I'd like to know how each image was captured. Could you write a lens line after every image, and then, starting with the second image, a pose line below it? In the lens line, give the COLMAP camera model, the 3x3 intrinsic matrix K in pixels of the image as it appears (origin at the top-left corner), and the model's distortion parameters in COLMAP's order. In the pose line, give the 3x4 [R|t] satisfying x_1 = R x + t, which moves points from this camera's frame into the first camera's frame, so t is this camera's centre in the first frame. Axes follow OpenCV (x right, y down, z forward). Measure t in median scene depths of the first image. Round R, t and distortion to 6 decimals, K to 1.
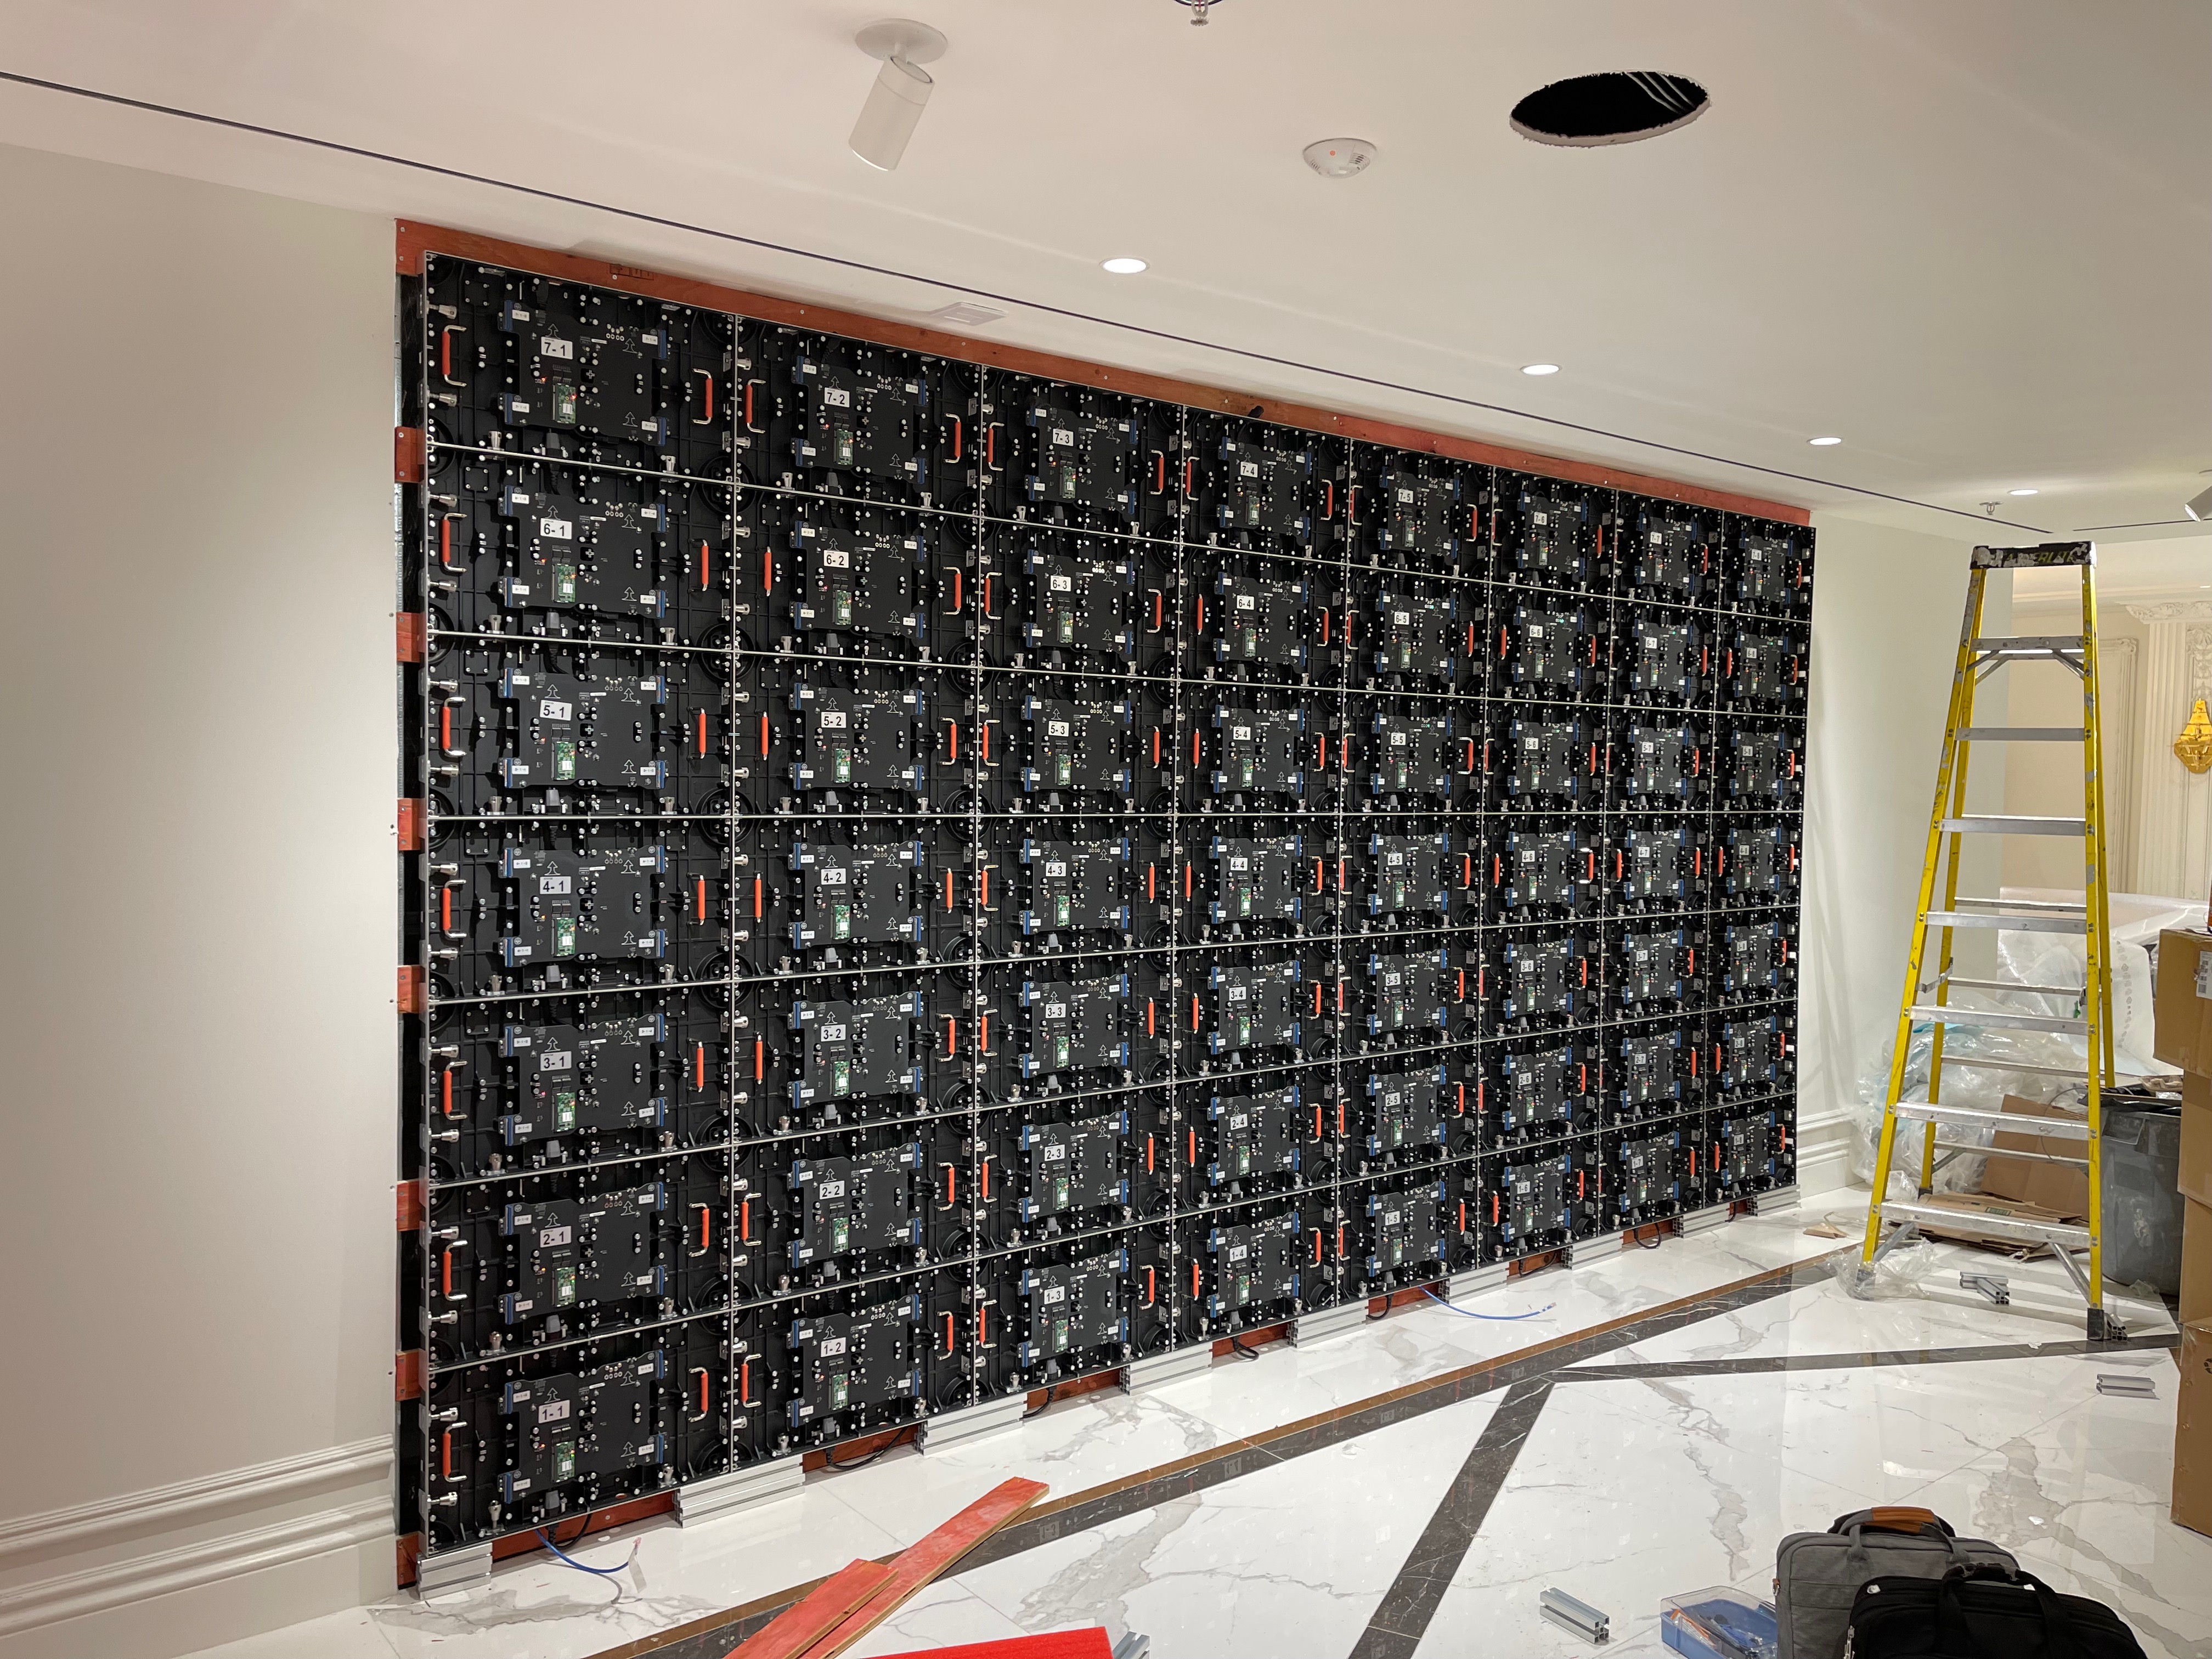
lens RADIAL K [[1701.7, 0, 1098.3], [0, 1701.7, 827.1], [0, 0, 1]] dist [0.011595, -0.010453]
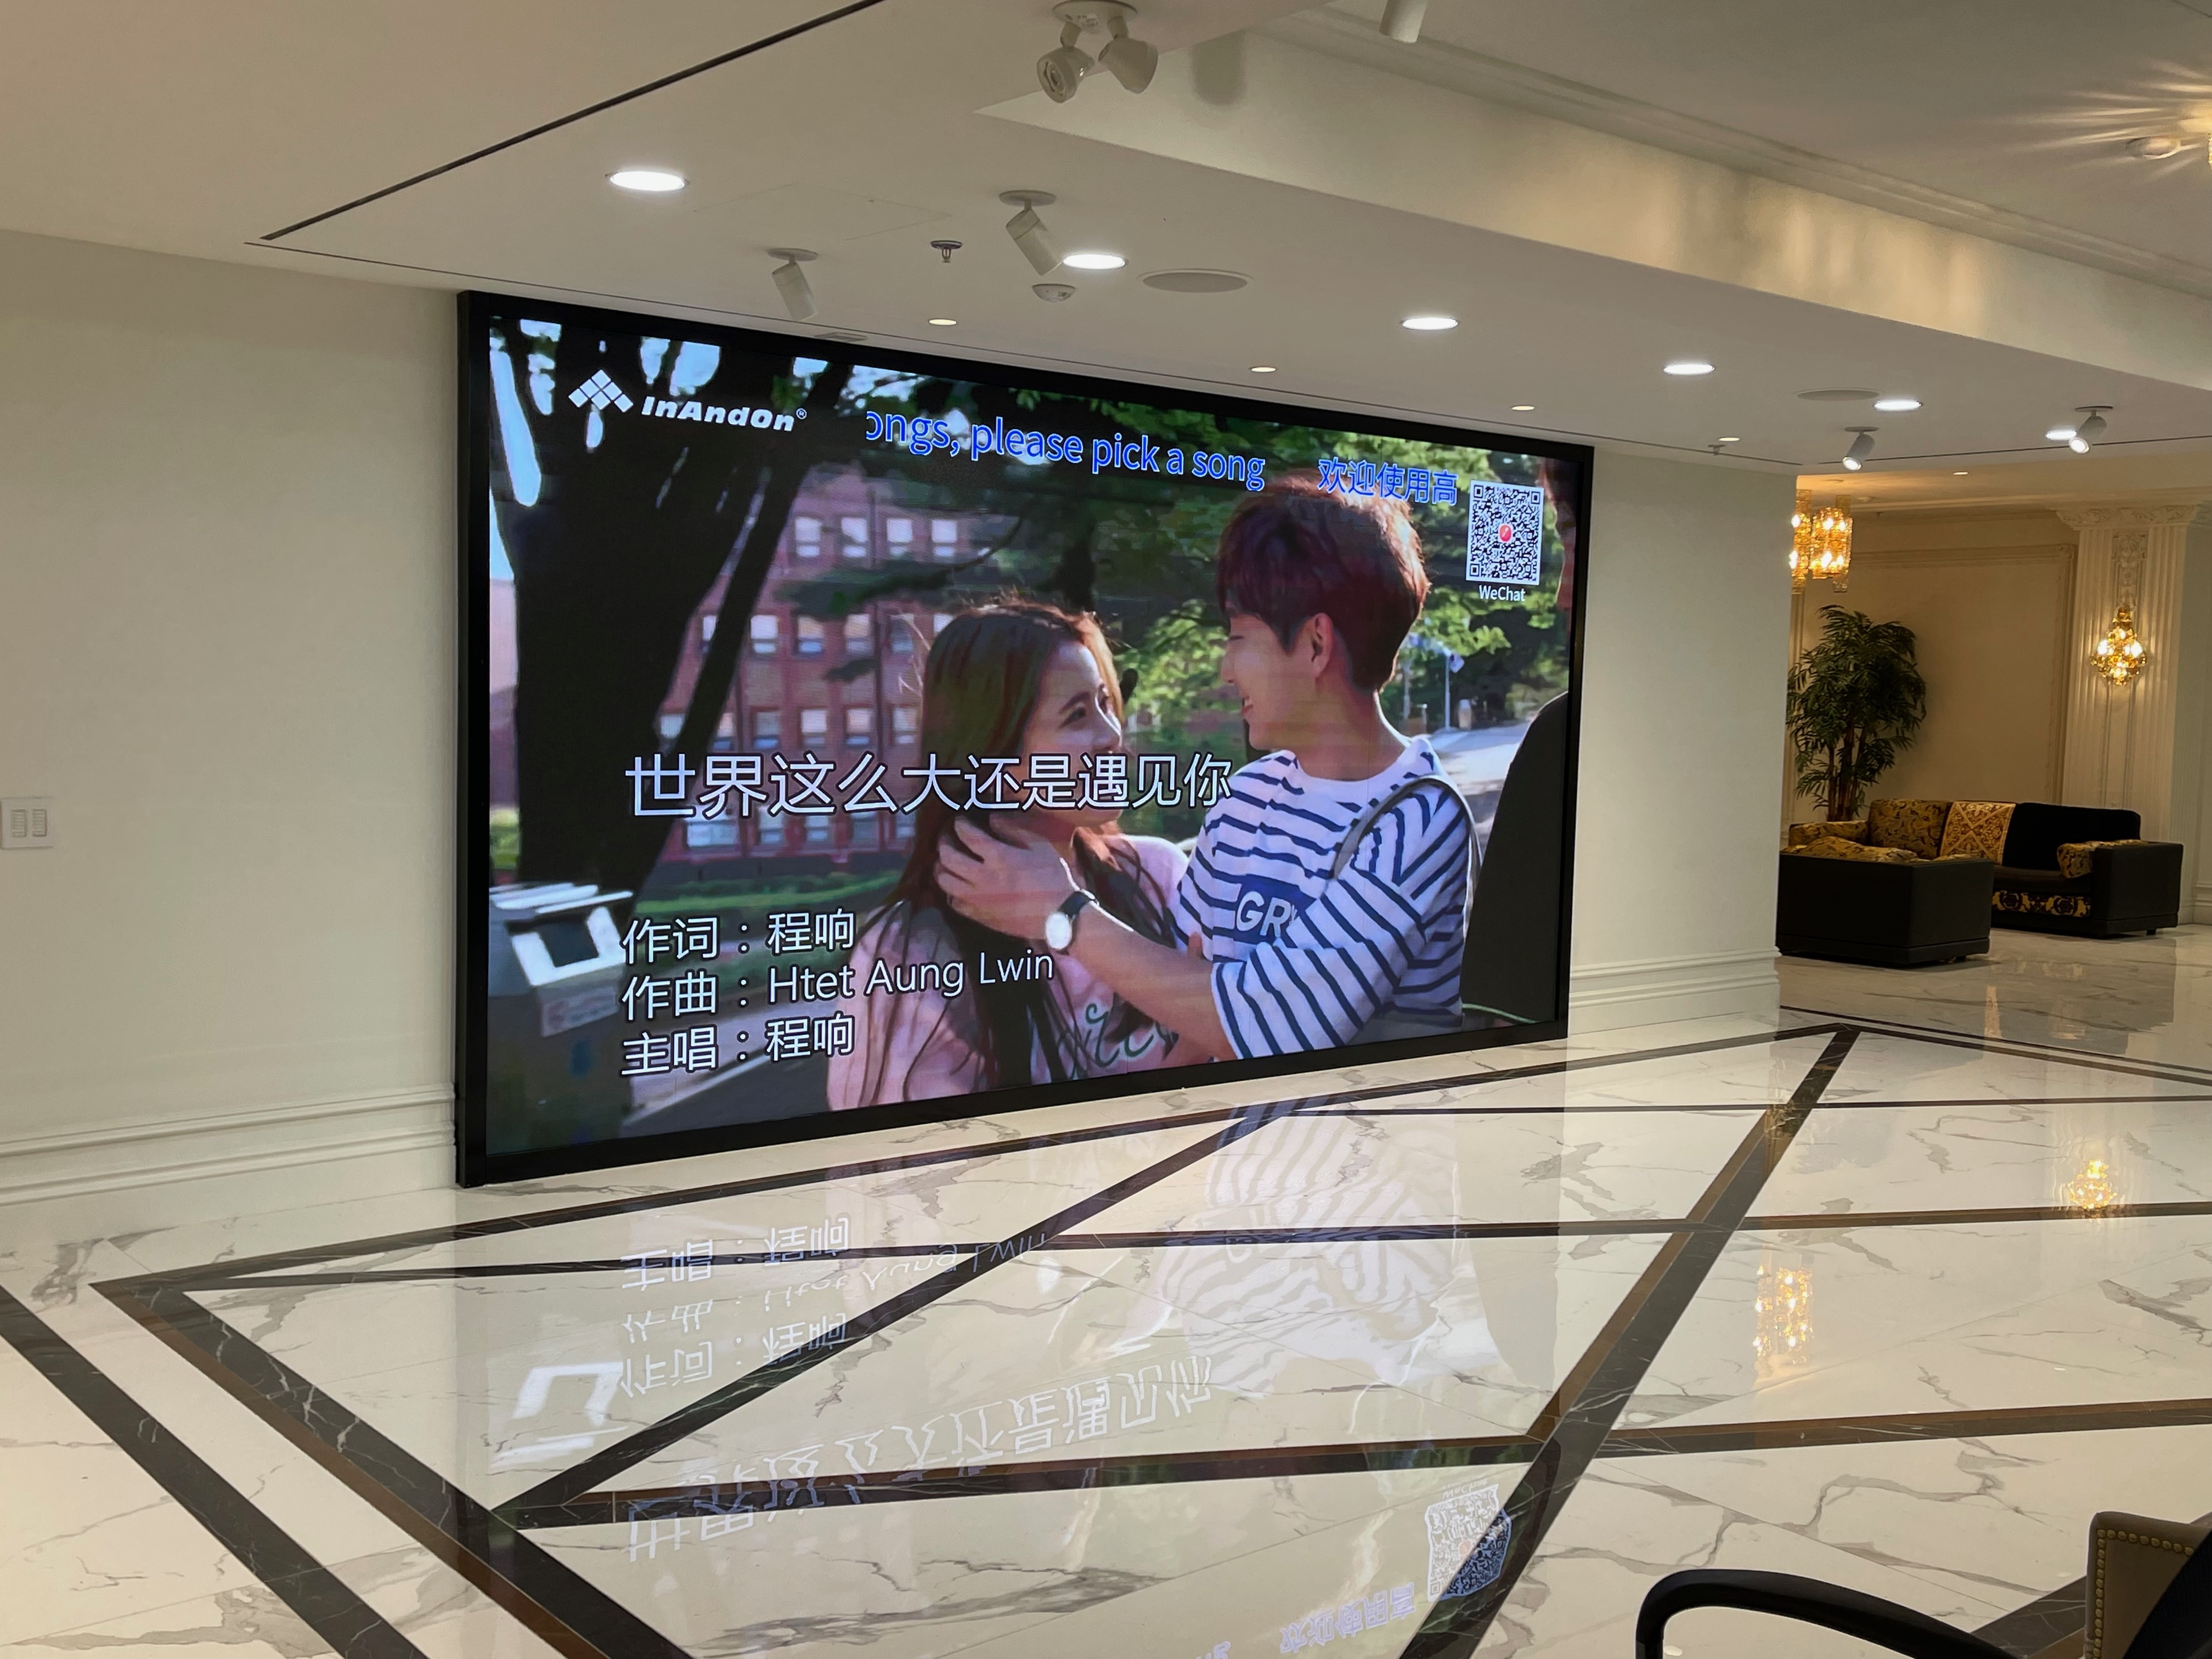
lens RADIAL K [[2157.9, 0, 1106.0], [0, 2157.9, 829.5], [0, 0, 1]] dist [0.066883, -0.111846]
pose [[0.999729, 0.005526, 0.022600, 0.076550], [-0.006270, 0.999437, 0.032975, 0.036610], [-0.022405, -0.033108, 0.999201, -0.604987]]
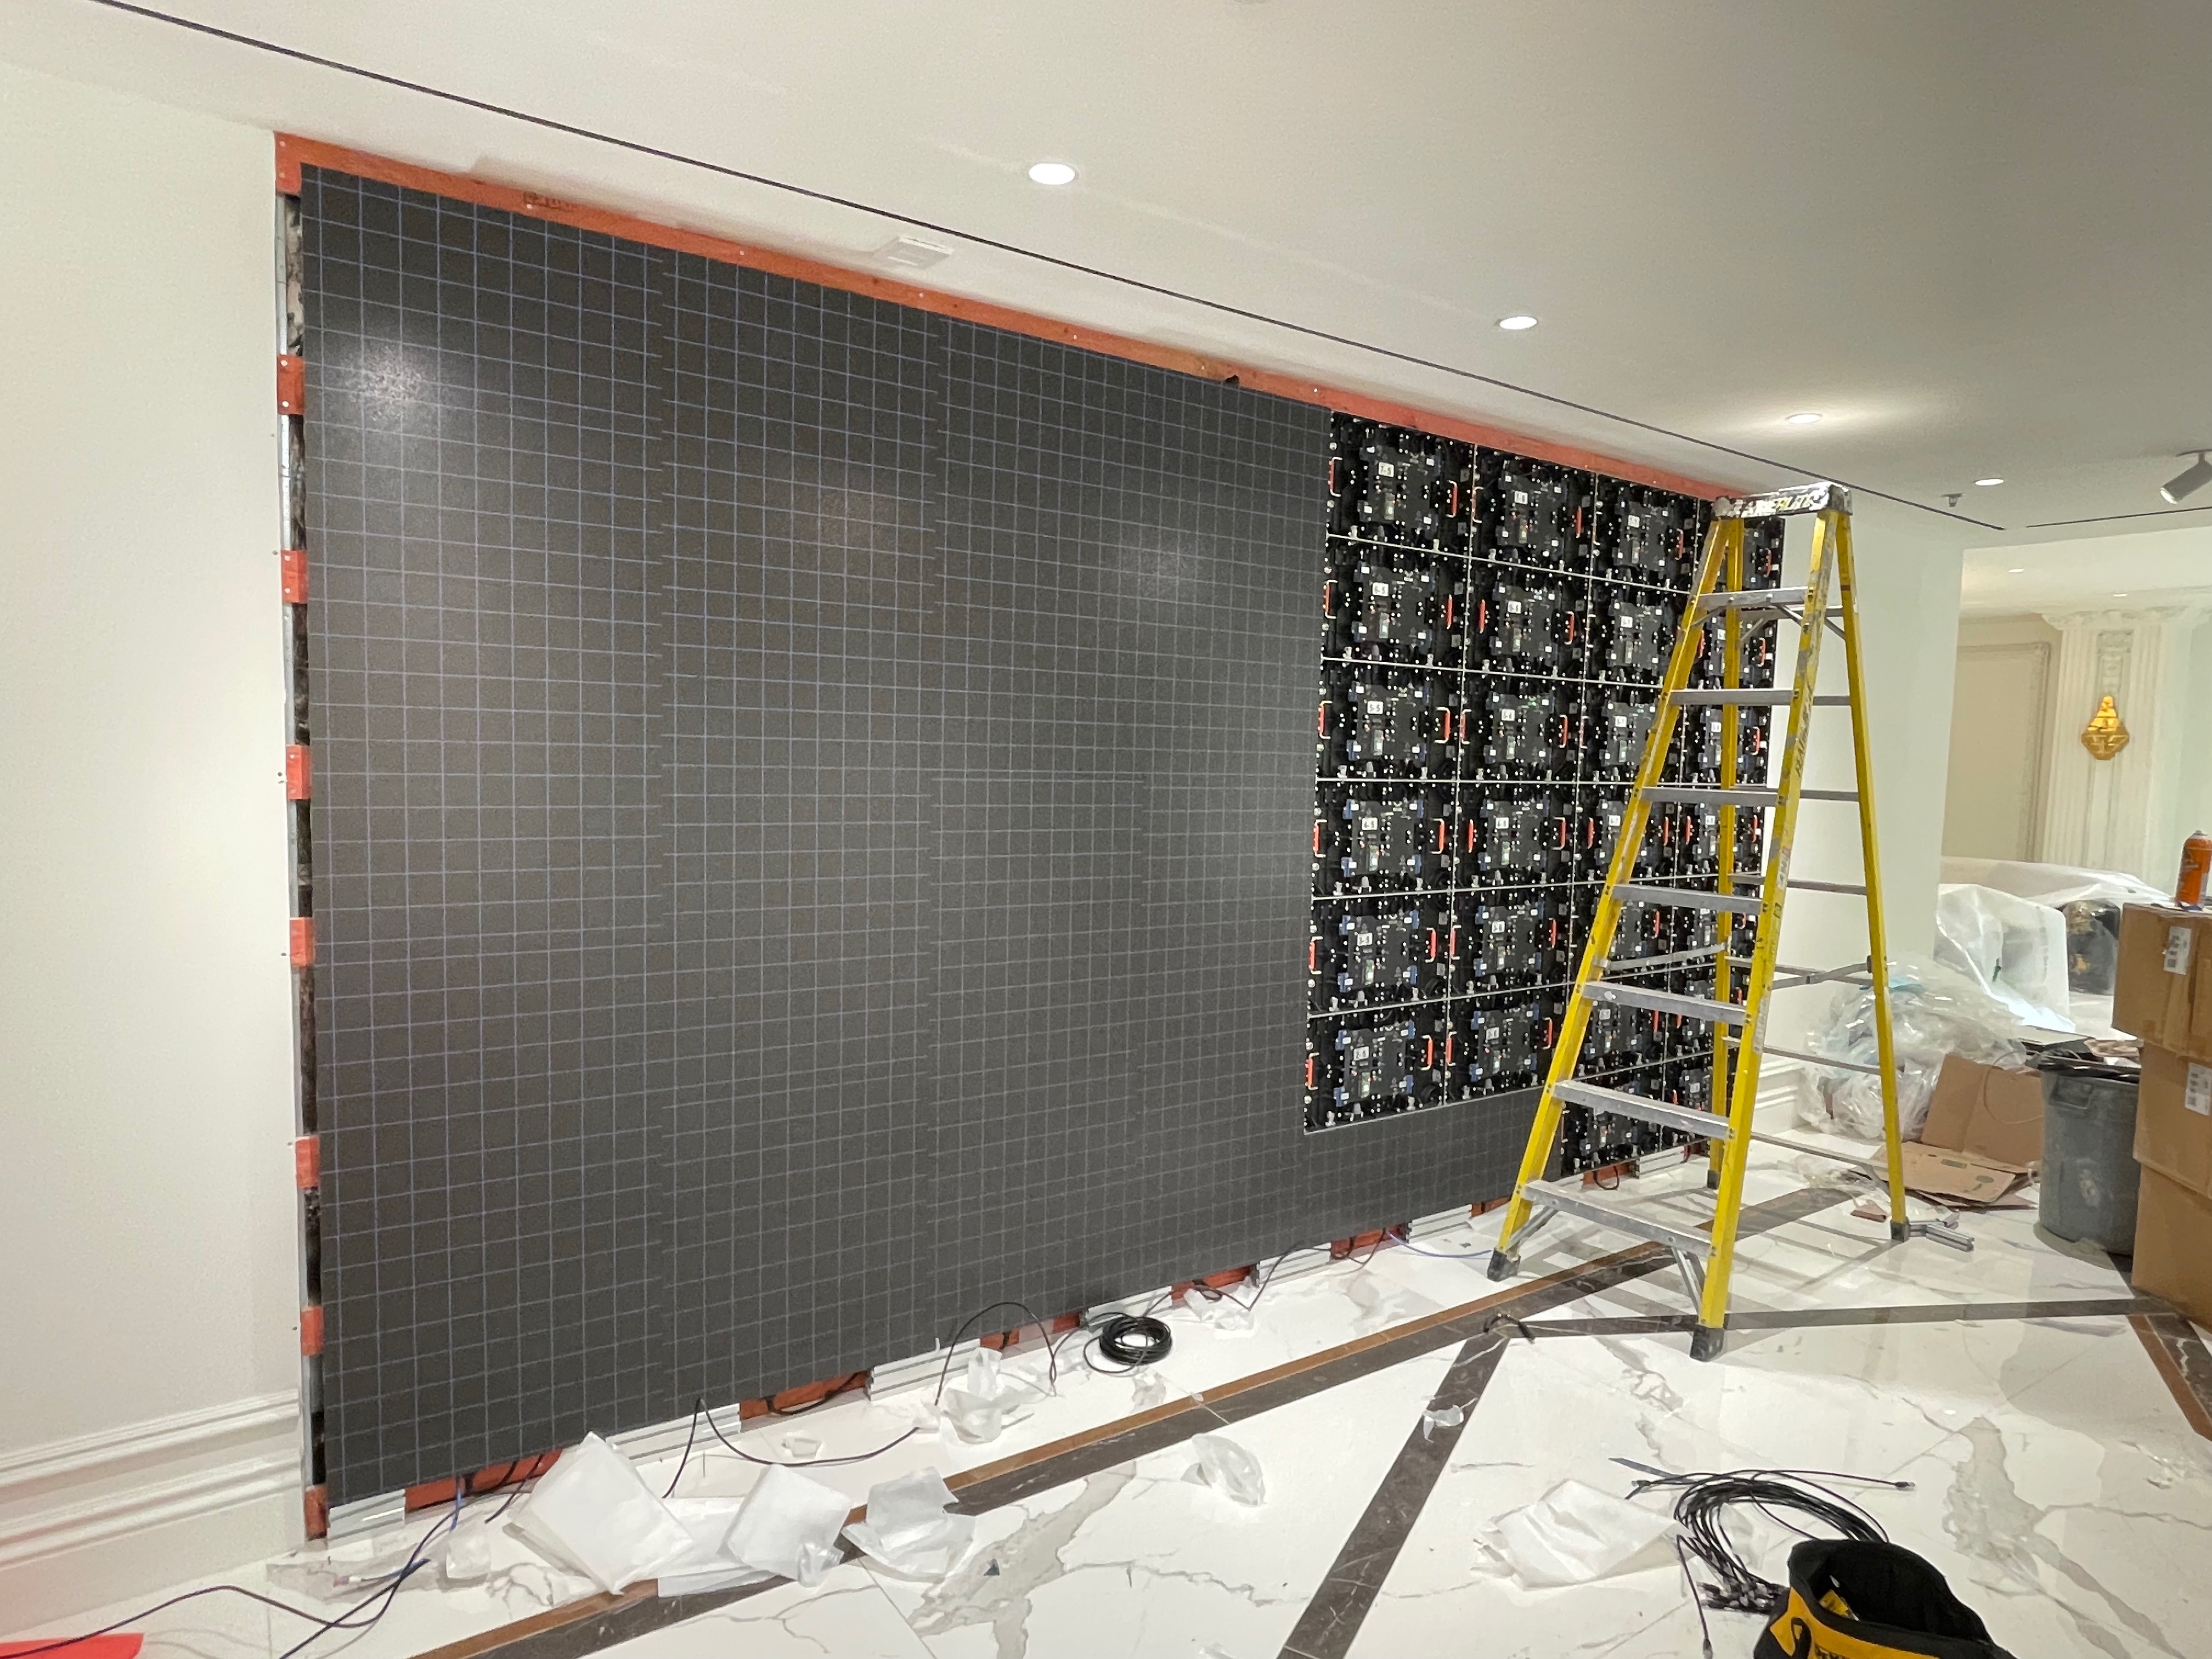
lens RADIAL K [[1304.6, 0, 1080.2], [0, 1304.6, 857.9], [0, 0, 1]] dist [-0.023460, 0.003072]
pose [[0.996889, 0.014244, -0.077519, 0.058094], [-0.010684, 0.998878, 0.046139, 0.004628], [0.078090, -0.045167, 0.995923, 0.187352]]
